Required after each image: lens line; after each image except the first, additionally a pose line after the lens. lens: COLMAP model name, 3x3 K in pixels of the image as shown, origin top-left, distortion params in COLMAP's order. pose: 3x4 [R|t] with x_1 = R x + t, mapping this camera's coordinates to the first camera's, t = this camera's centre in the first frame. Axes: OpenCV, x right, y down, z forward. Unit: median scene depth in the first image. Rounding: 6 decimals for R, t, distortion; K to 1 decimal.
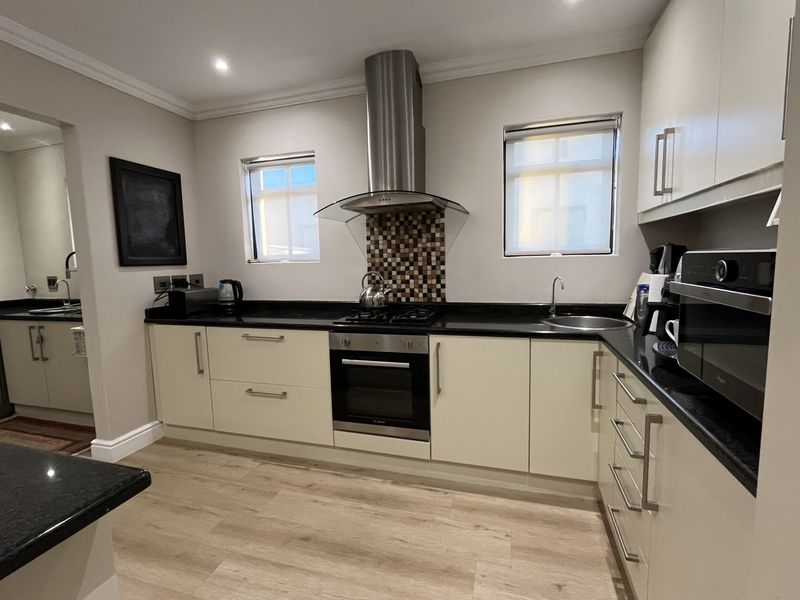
lens RADIAL K [[380.6, 0, 400.0], [0, 380.6, 300.0], [0, 0, 1]] dist [-0.000182, -0.000345]
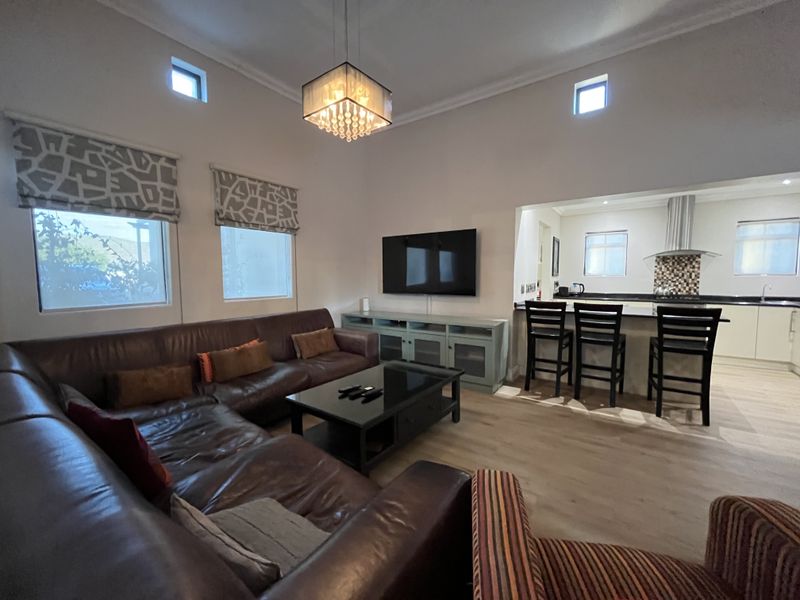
lens RADIAL K [[324.2, 0, 400.0], [0, 324.2, 300.0], [0, 0, 1]] dist [-0.001102, -0.000273]
pose [[0.949505, 0.043428, -0.310731, -0.962178], [-0.052859, 0.998360, -0.021992, 0.171945], [0.309267, 0.037307, 0.950243, -1.386391]]
